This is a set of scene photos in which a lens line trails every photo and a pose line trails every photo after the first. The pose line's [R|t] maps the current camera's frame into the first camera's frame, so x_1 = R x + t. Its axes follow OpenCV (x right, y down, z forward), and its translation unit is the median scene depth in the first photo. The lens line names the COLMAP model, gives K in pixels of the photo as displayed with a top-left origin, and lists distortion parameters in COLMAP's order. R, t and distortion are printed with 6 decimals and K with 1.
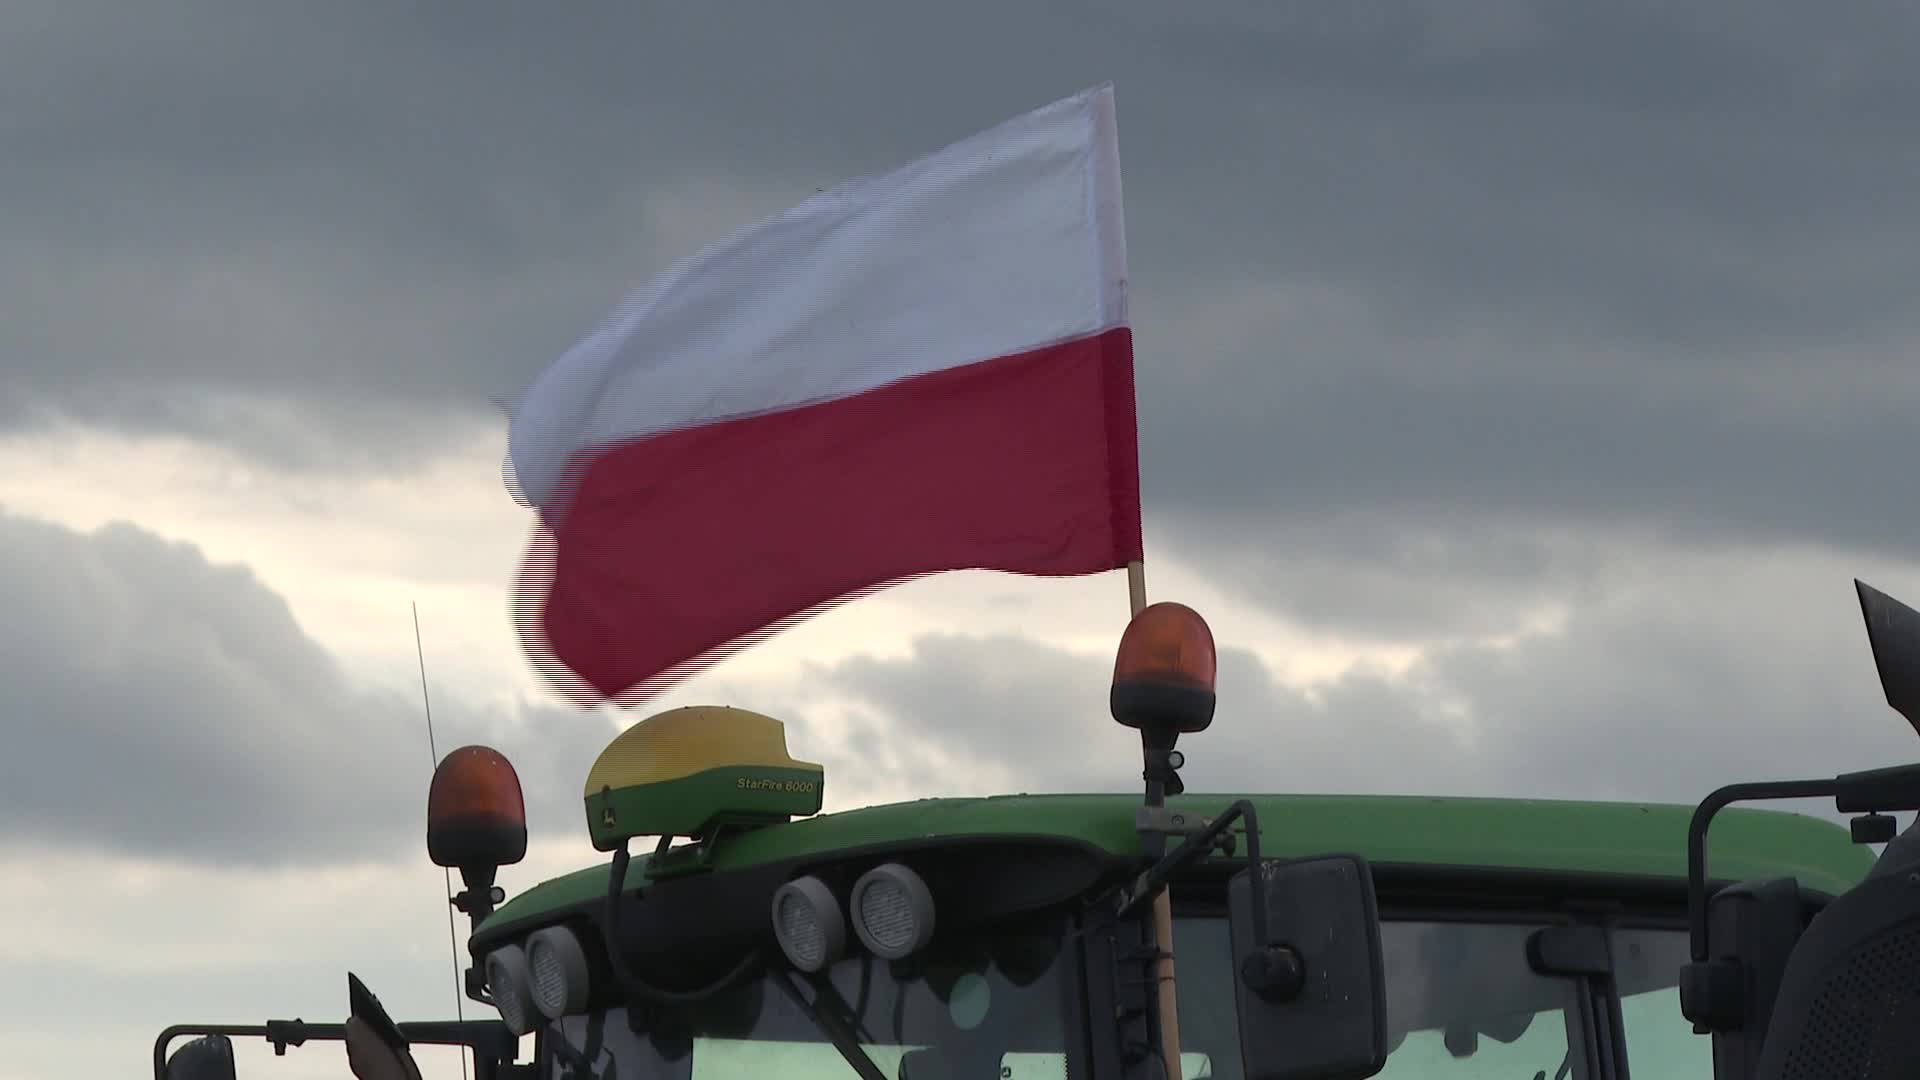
lens RADIAL K [[5166.7, 0, 960.0], [0, 5166.7, 540.0], [0, 0, 1]] dist [0.552396, -0.202927]
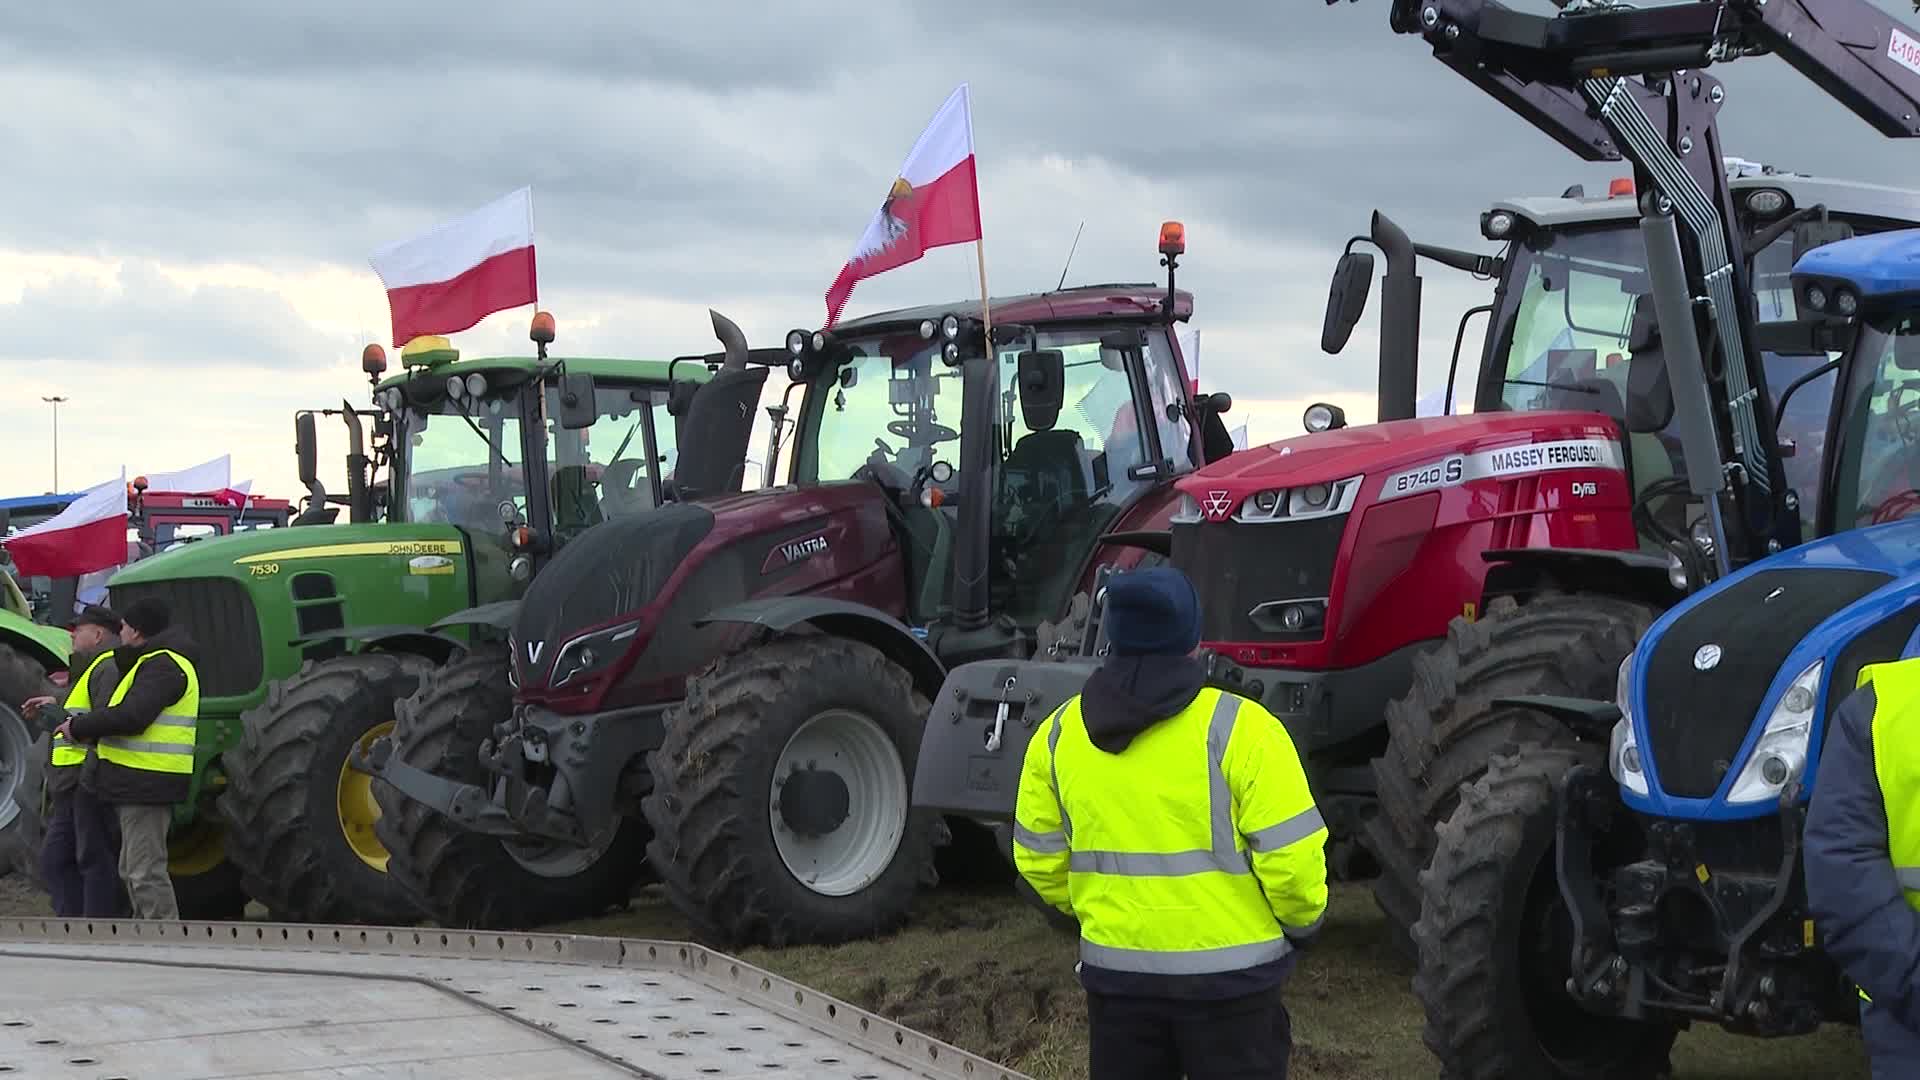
lens RADIAL K [[5166.7, 0, 960.0], [0, 5166.7, 540.0], [0, 0, 1]] dist [0.552396, -0.202927]
pose [[0.993984, 0.004922, 0.109418, -0.082556], [-0.011055, 0.998396, 0.055523, -0.039598], [-0.108969, -0.056399, 0.992444, -3.168428]]
